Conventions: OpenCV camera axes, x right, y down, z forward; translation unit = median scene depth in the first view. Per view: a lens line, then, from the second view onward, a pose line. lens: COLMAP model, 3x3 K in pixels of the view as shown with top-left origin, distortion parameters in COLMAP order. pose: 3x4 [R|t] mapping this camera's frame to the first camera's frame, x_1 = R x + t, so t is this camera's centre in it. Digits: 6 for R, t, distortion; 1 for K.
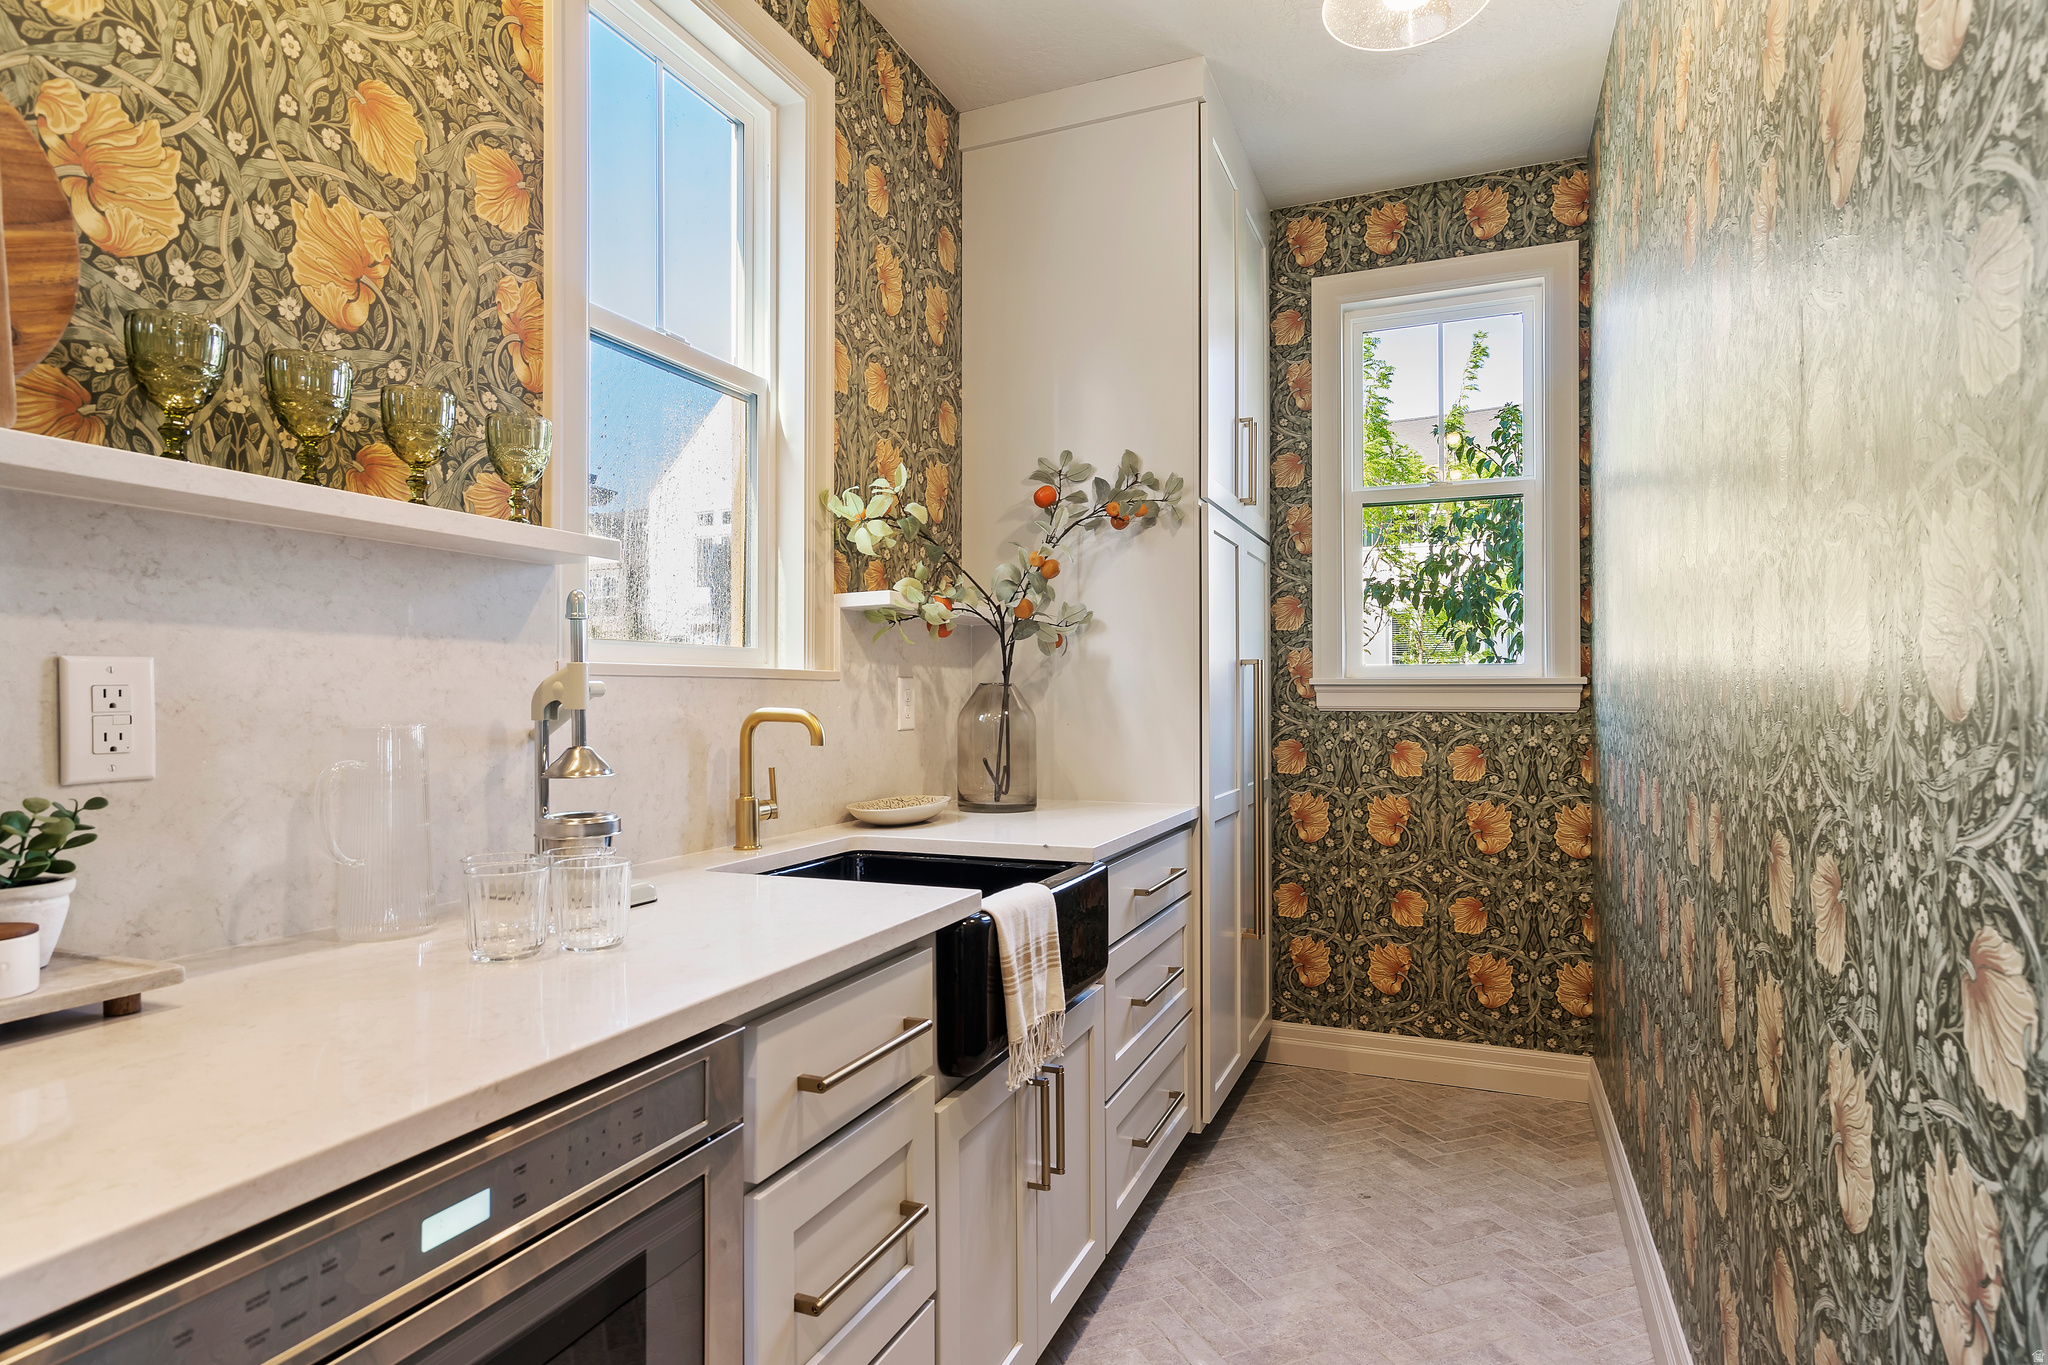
lens RADIAL K [[1100.1, 0, 1018.2], [0, 1100.1, 682.8], [0, 0, 1]] dist [0.004015, 0.001851]
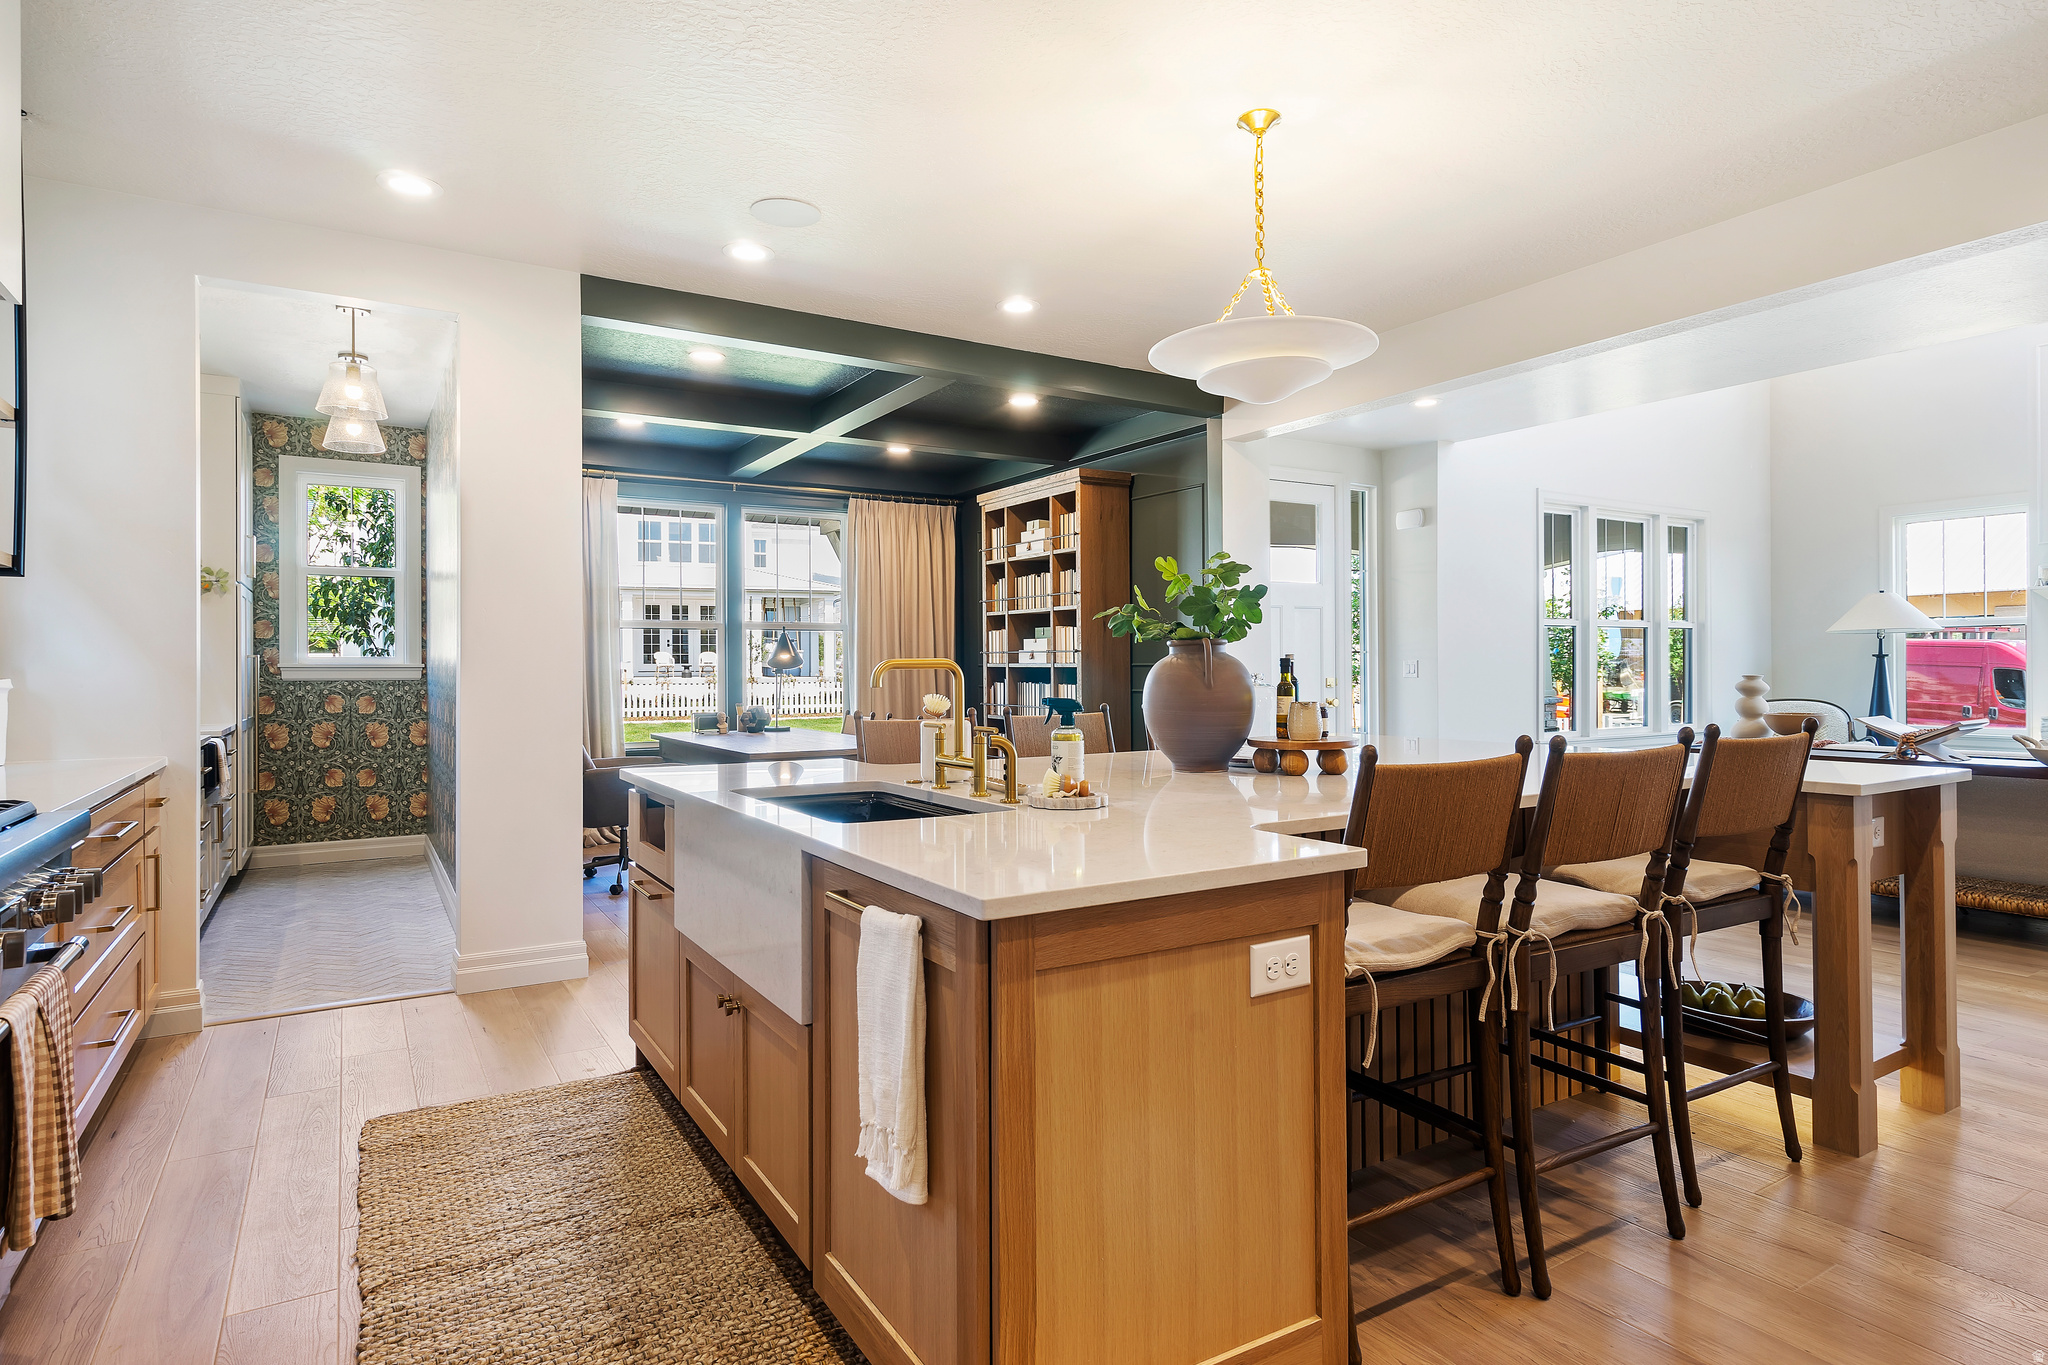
lens RADIAL K [[1100.1, 0, 1014.8], [0, 1100.1, 671.6], [0, 0, 1]] dist [0.004015, 0.001851]
pose [[0.586020, 0.000355, 0.810296, -0.559112], [-0.004228, 0.999988, 0.002619, -0.000651], [-0.810285, -0.004960, 0.586015, -1.209251]]
